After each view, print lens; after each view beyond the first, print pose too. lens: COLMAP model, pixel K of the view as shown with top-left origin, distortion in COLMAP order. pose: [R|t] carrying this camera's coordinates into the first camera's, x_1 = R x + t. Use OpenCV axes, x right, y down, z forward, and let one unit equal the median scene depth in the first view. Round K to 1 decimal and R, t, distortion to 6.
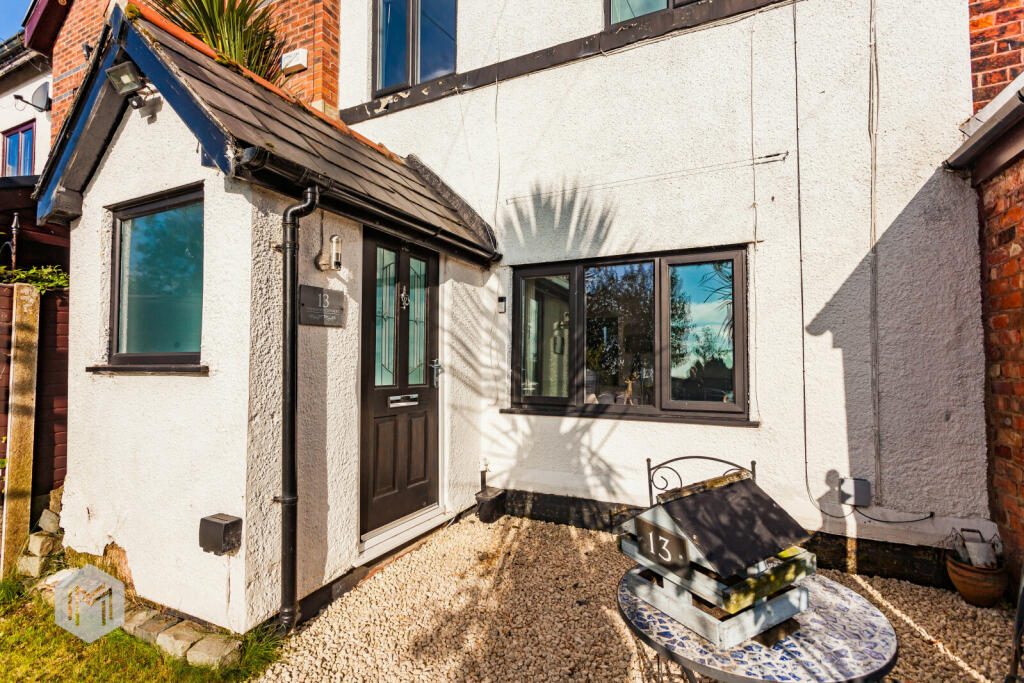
lens RADIAL K [[484.8, 0, 512.0], [0, 484.8, 341.5], [0, 0, 1]] dist [-0.001357, 0.000118]
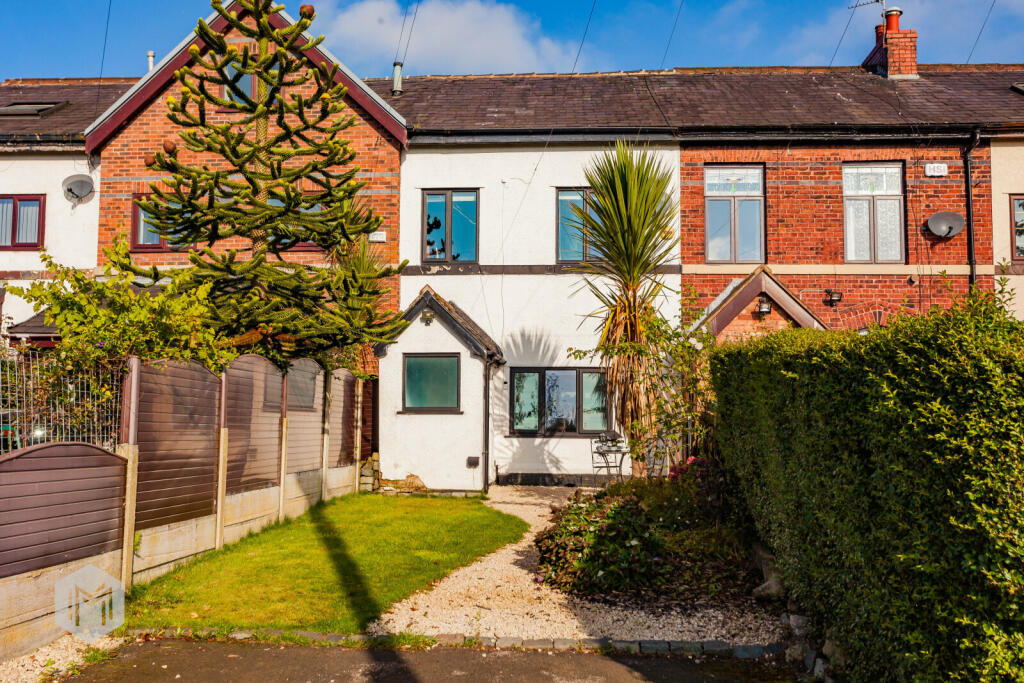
lens RADIAL K [[1000.6, 0, 512.0], [0, 1000.6, 341.5], [0, 0, 1]] dist [0.003026, 0.000181]
pose [[0.929202, 0.041172, 0.367273, -1.621878], [-0.025162, 0.998517, -0.048277, -0.058883], [-0.368716, 0.035618, 0.928860, -3.083565]]
